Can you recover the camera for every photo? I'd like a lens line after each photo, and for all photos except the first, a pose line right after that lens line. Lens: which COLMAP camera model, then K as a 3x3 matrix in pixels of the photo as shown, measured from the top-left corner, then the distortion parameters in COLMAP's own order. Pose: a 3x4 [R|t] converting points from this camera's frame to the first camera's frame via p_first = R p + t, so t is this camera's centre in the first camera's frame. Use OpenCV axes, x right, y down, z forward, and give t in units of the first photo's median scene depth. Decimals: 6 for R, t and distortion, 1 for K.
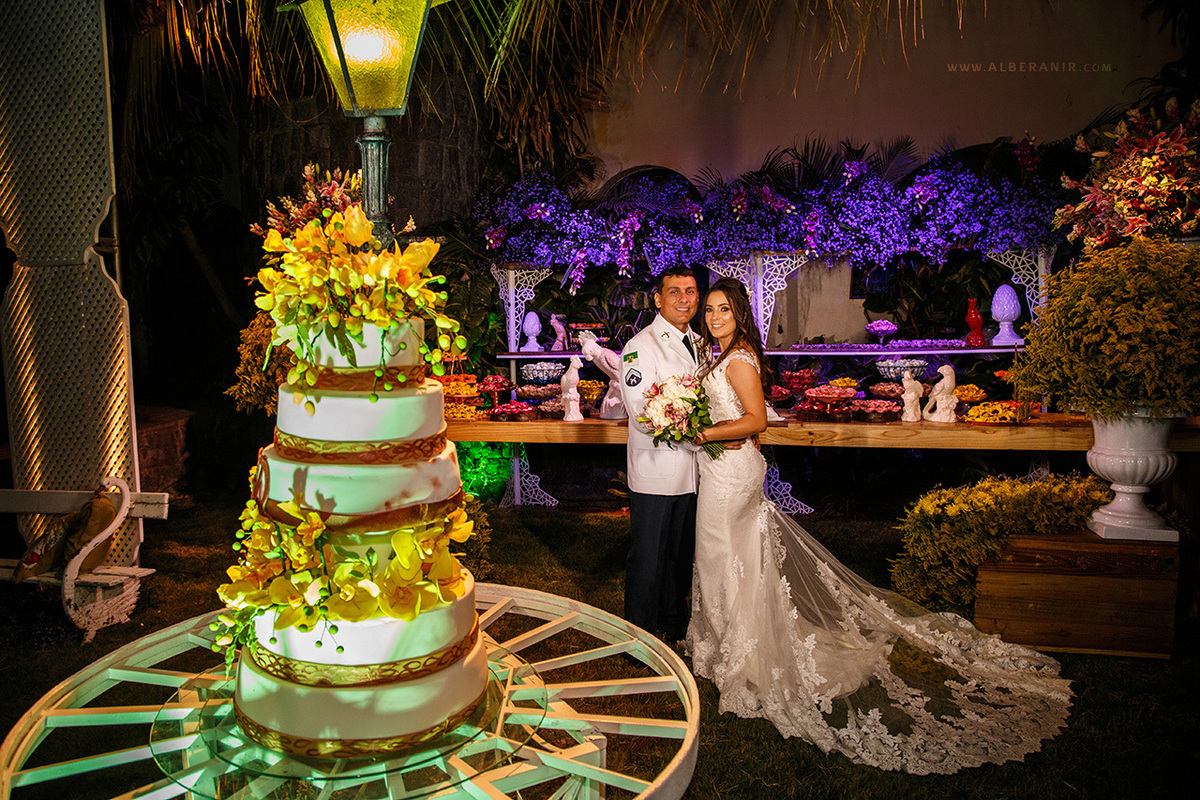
lens RADIAL K [[1093.5, 0, 600.0], [0, 1093.5, 400.0], [0, 0, 1]] dist [-0.109055, 0.108964]
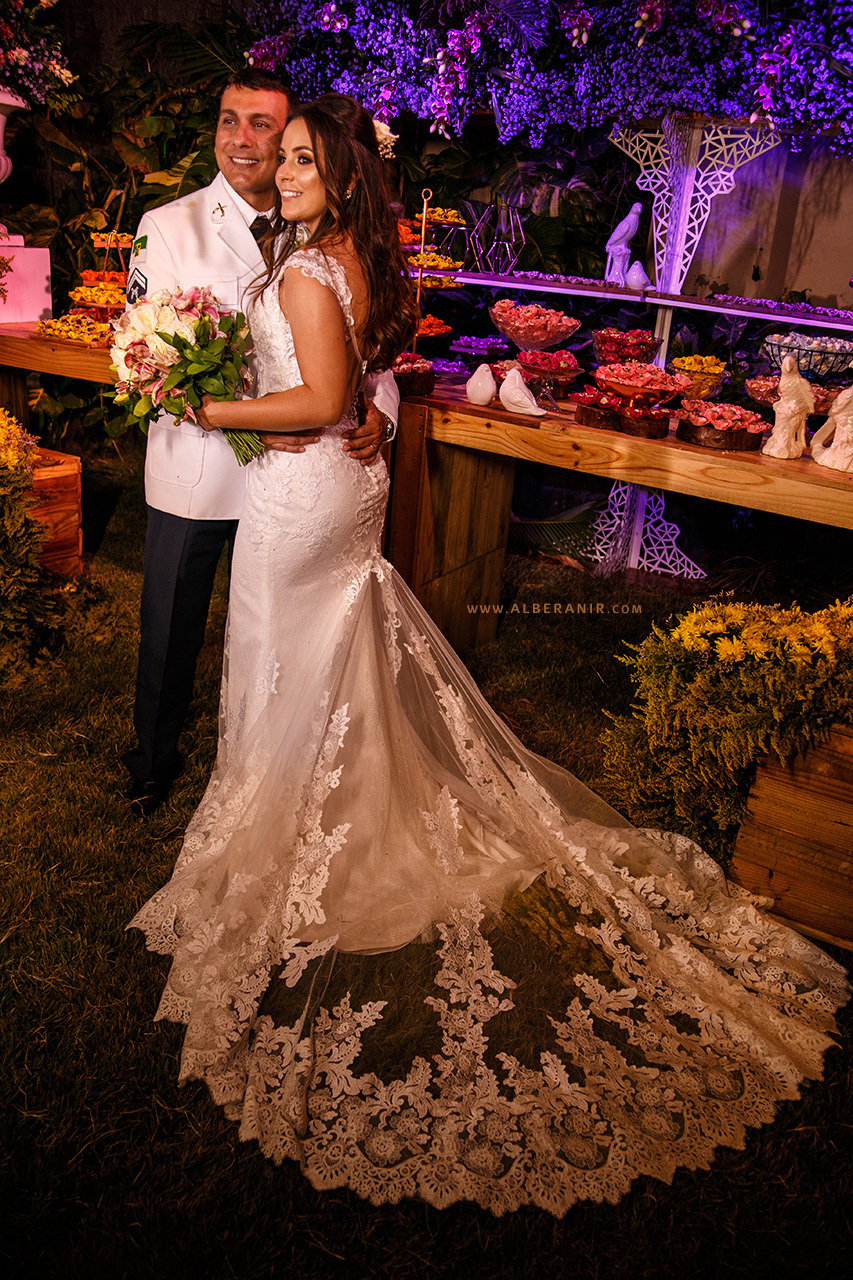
lens RADIAL K [[1166.4, 0, 427.8], [0, 1166.4, 734.9], [0, 0, 1]] dist [-0.109055, 0.108964]
pose [[0.942745, 0.222415, -0.248522, 0.333324], [-0.132538, 0.933640, 0.332790, -0.019469], [0.306047, -0.280798, 0.909664, 0.460725]]
